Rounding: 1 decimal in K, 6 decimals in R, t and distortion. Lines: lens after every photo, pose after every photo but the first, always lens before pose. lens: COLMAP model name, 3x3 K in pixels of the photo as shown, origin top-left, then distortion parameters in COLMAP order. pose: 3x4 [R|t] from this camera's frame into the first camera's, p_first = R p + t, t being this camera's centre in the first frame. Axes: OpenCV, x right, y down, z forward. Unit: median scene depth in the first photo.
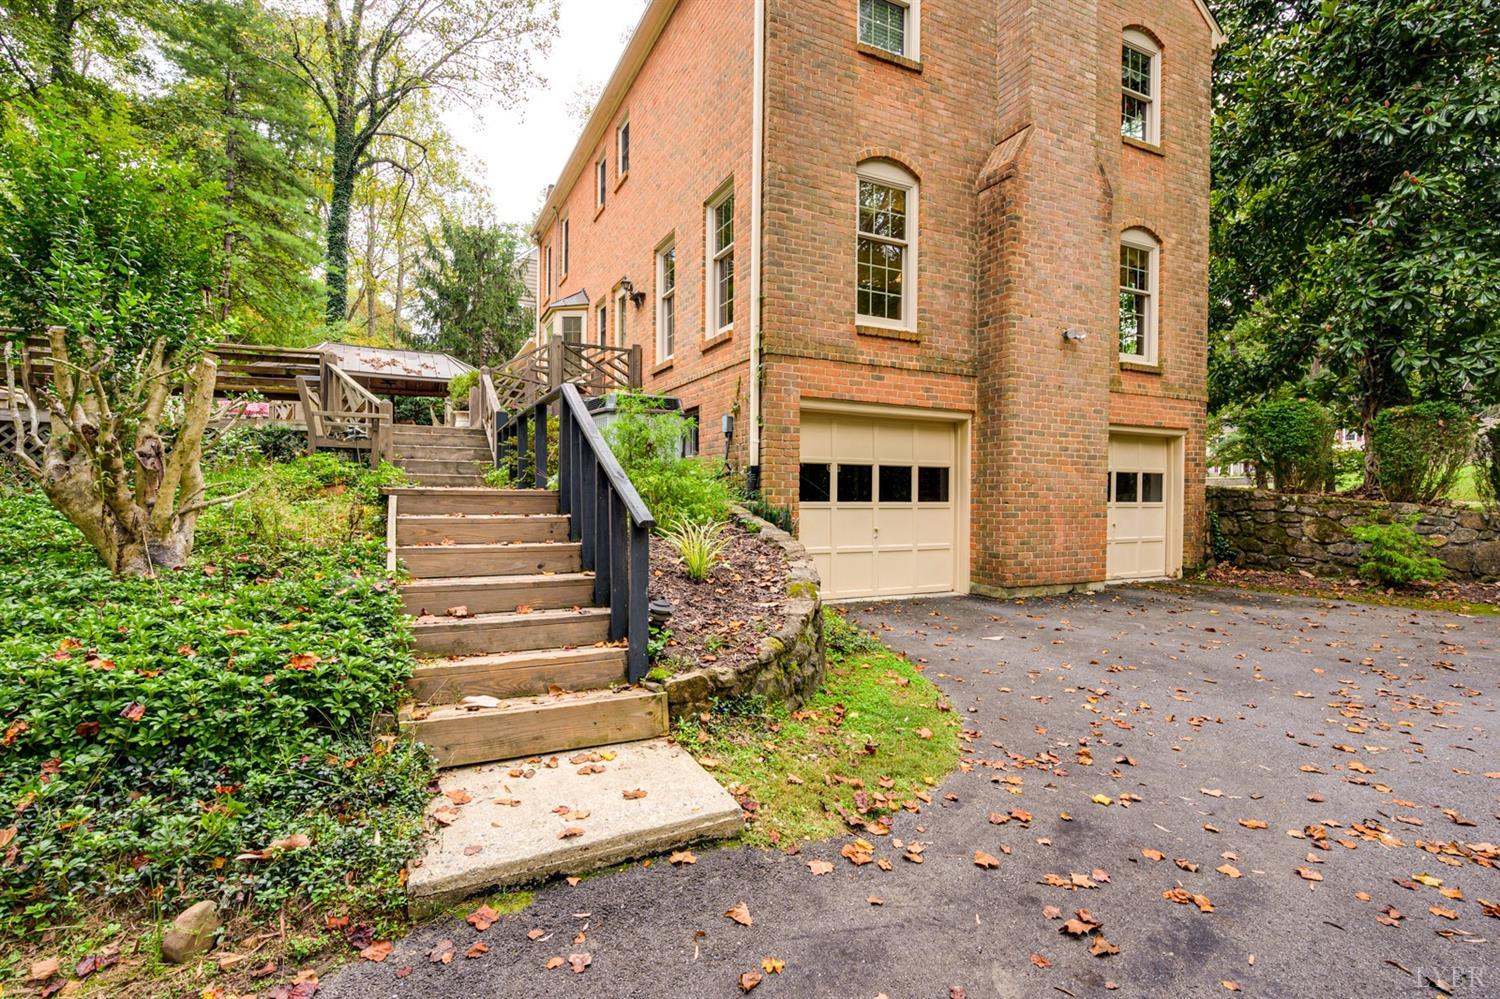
lens RADIAL K [[715.6, 0, 750.0], [0, 715.6, 499.5], [0, 0, 1]] dist [0.004756, -0.000410]
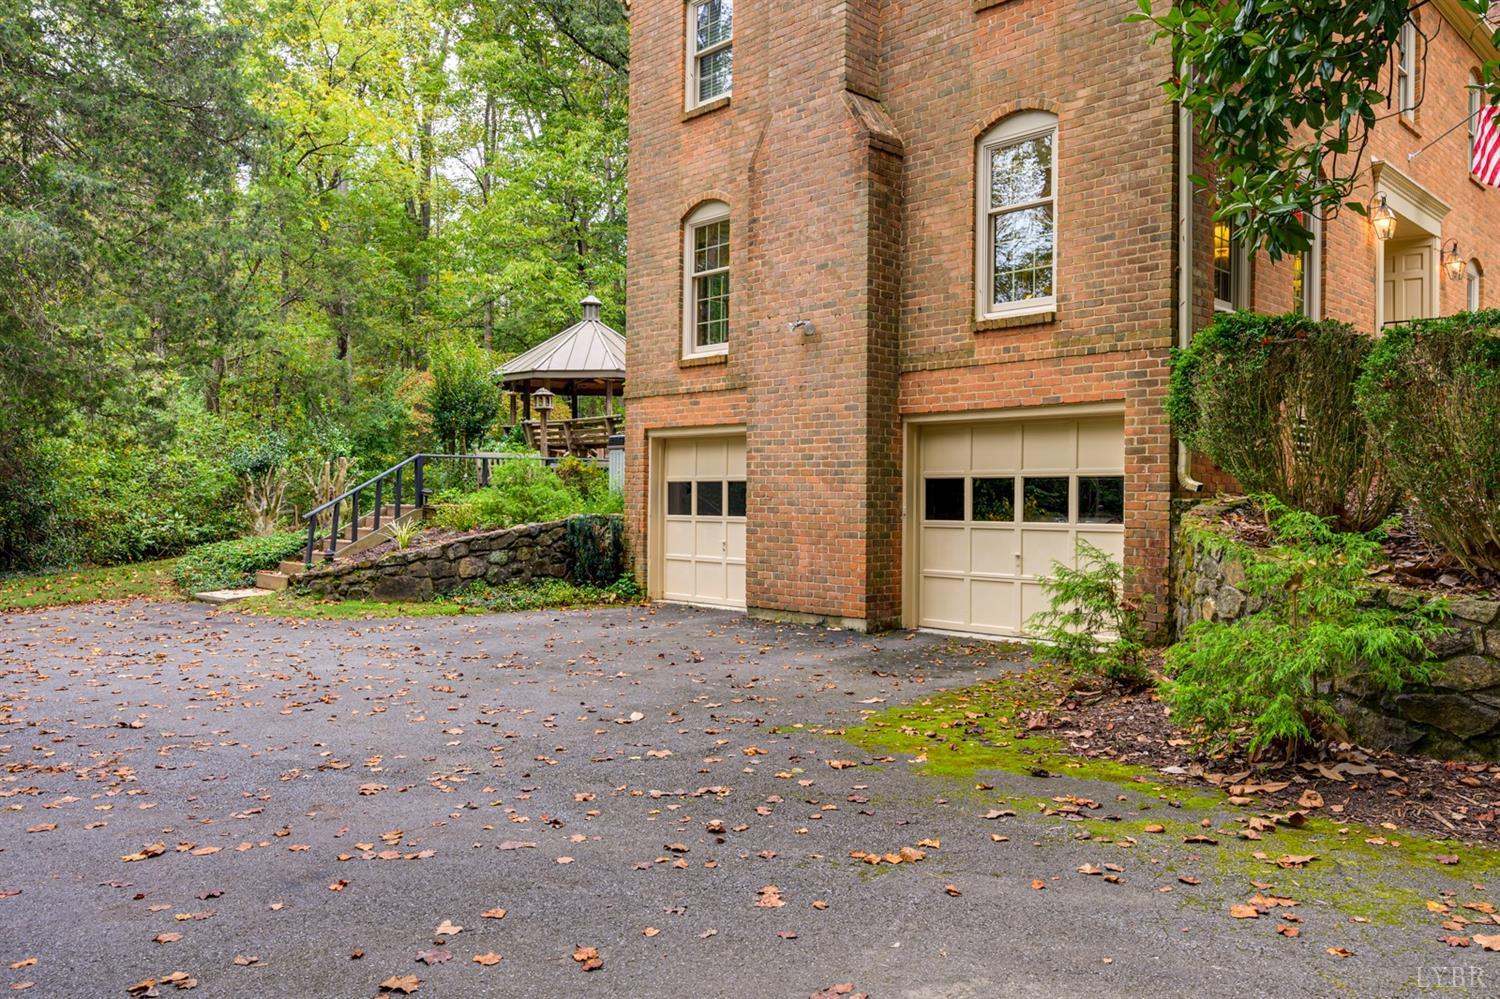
lens RADIAL K [[1139.4, 0, 750.0], [0, 1139.4, 499.5], [0, 0, 1]] dist [0.001028, 0.000195]
pose [[0.292767, -0.010176, -0.956130, 1.768790], [-0.013978, 0.999791, -0.014921, 0.002317], [0.956082, 0.017733, 0.292564, 0.538948]]
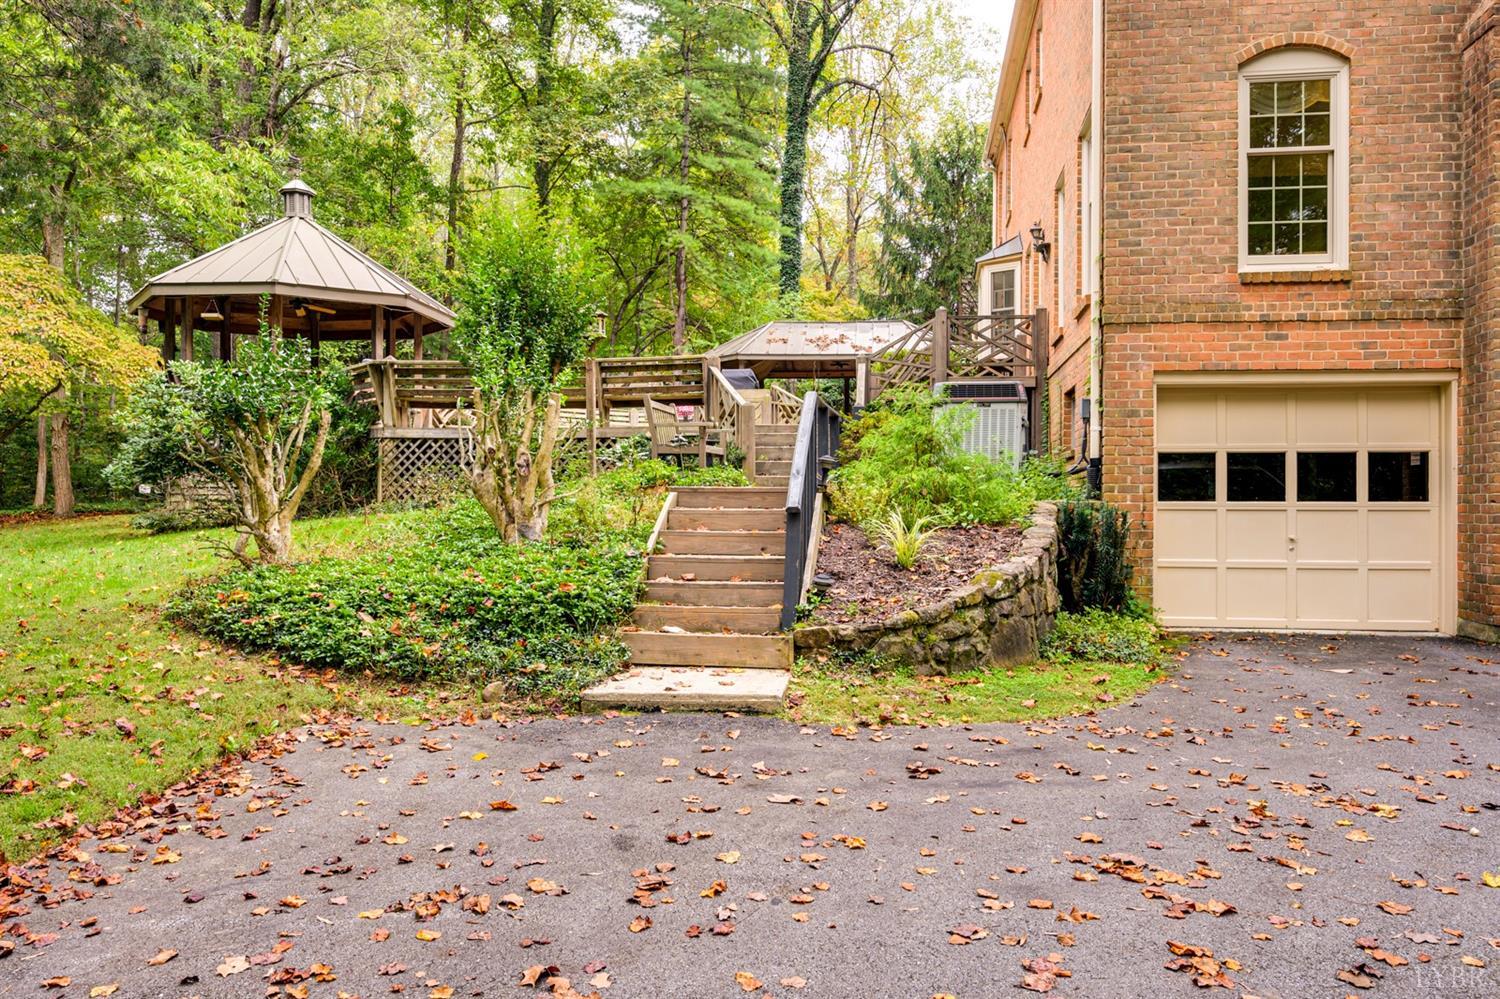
lens RADIAL K [[1136.4, 0, 750.0], [0, 1136.4, 499.5], [0, 0, 1]] dist [0.003096, 0.002696]
pose [[0.823463, -0.007650, -0.567319, 0.378449], [-0.000182, 0.999905, -0.013747, 0.017518], [0.567371, 0.011423, 0.823383, -0.288570]]
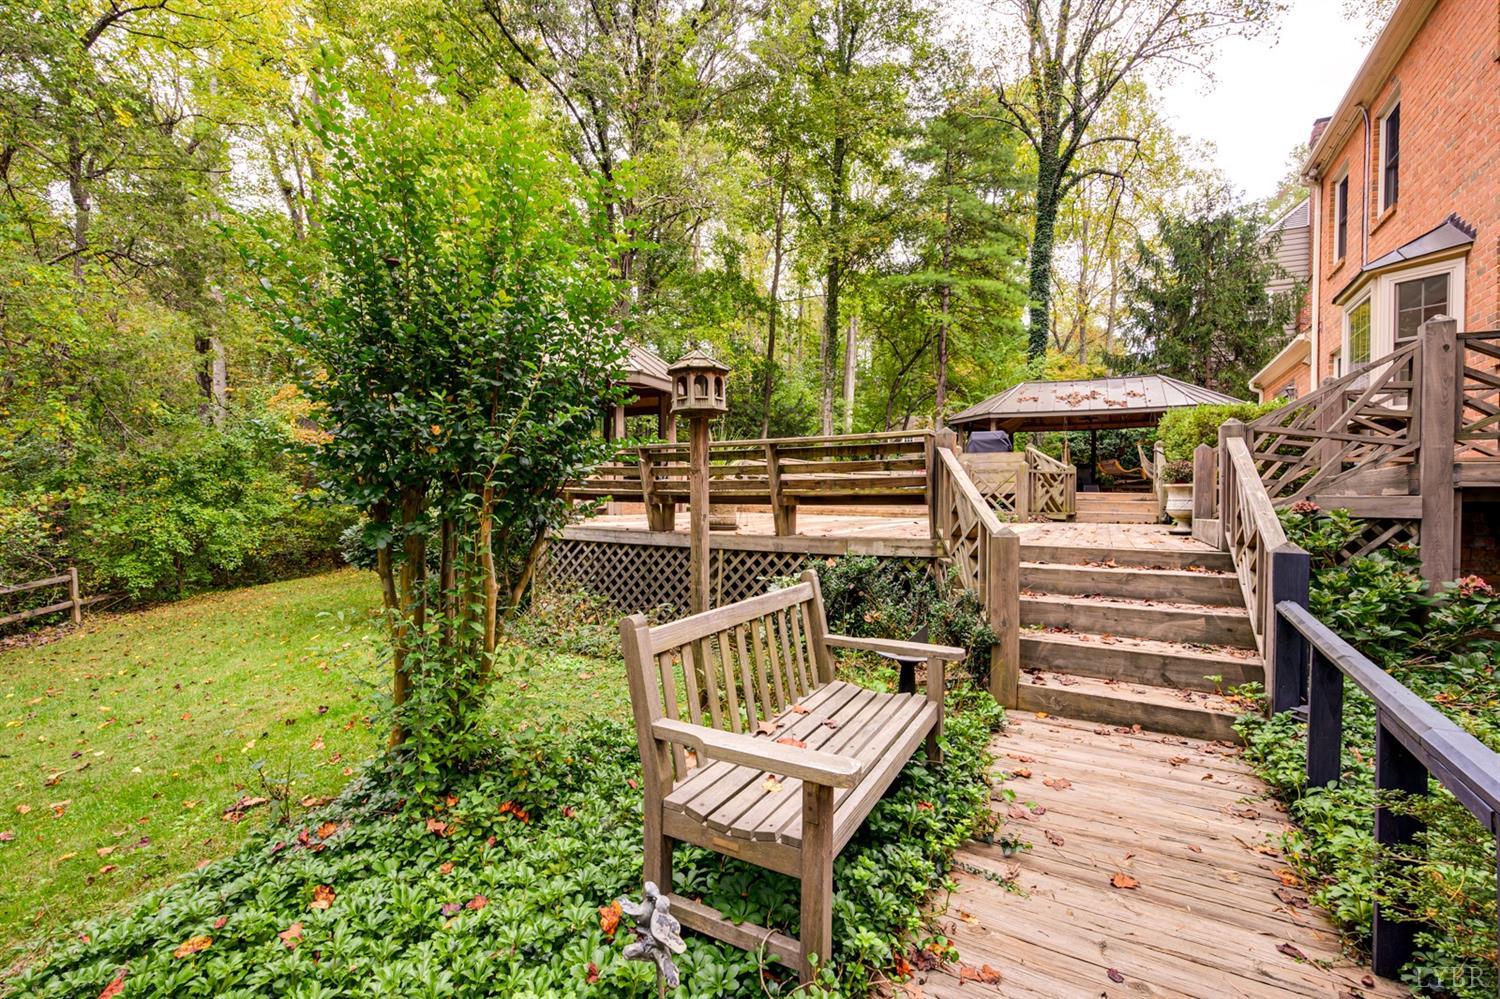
lens RADIAL K [[654.6, 0, 750.0], [0, 654.6, 499.5], [0, 0, 1]] dist [-0.000669, 0.000082]
pose [[0.568967, 0.002754, -0.822356, -0.232472], [-0.013541, 0.999890, -0.006020, -0.150880], [0.822249, 0.014561, 0.568942, 0.585133]]
